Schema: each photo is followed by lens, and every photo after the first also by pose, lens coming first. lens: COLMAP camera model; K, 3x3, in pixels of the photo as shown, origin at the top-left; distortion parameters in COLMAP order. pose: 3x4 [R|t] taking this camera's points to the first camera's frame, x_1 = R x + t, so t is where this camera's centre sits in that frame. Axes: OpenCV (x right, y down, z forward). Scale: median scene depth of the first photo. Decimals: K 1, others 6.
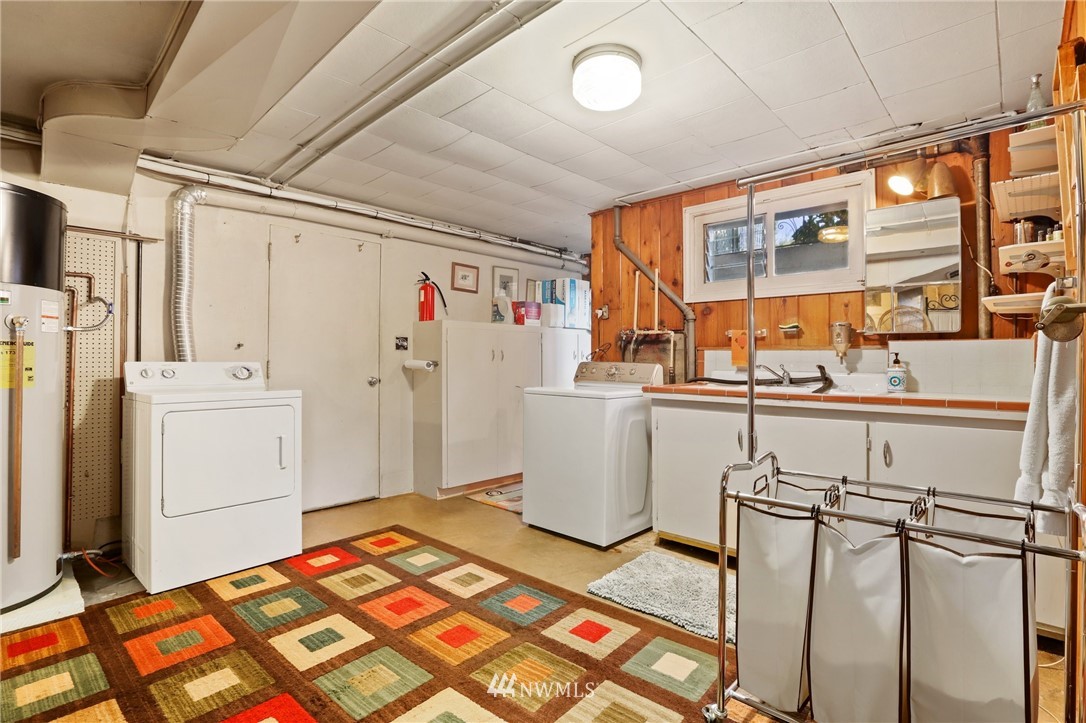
lens RADIAL K [[495.9, 0, 527.0], [0, 495.9, 349.3], [0, 0, 1]] dist [-0.036838, 0.006072]
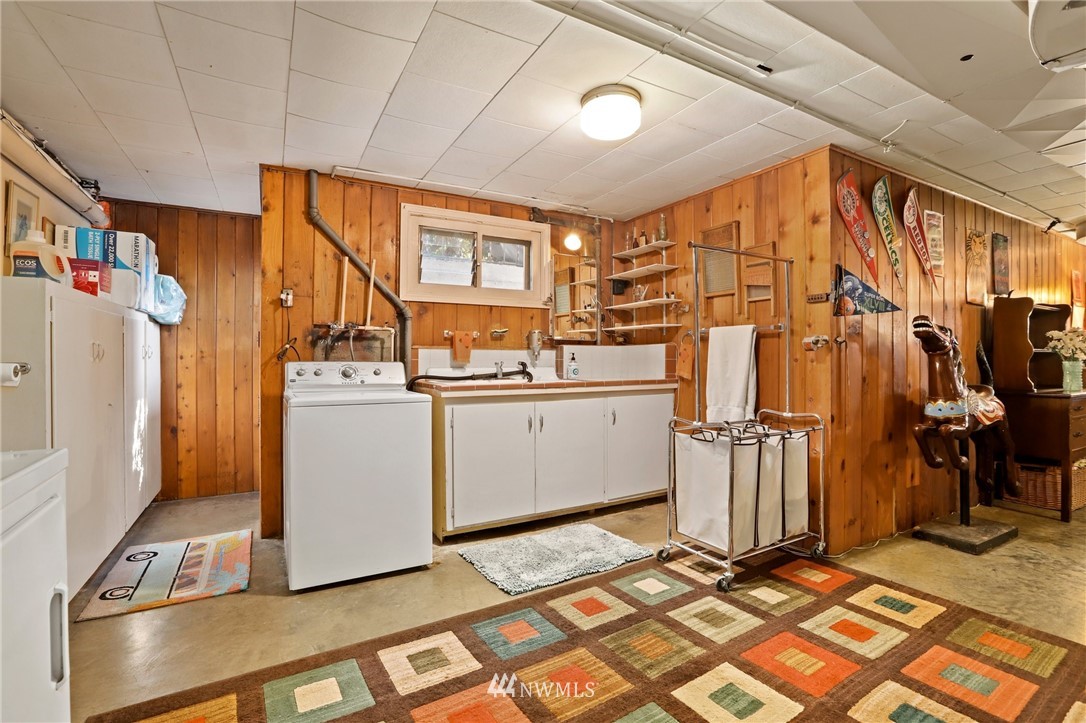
lens RADIAL K [[495.9, 0, 538.7], [0, 495.9, 358.1], [0, 0, 1]] dist [-0.036838, 0.006072]
pose [[0.307980, -0.006468, 0.951371, -0.648781], [-0.017049, 0.999779, 0.012316, 0.005150], [-0.951240, -0.020013, 0.307802, 0.536944]]
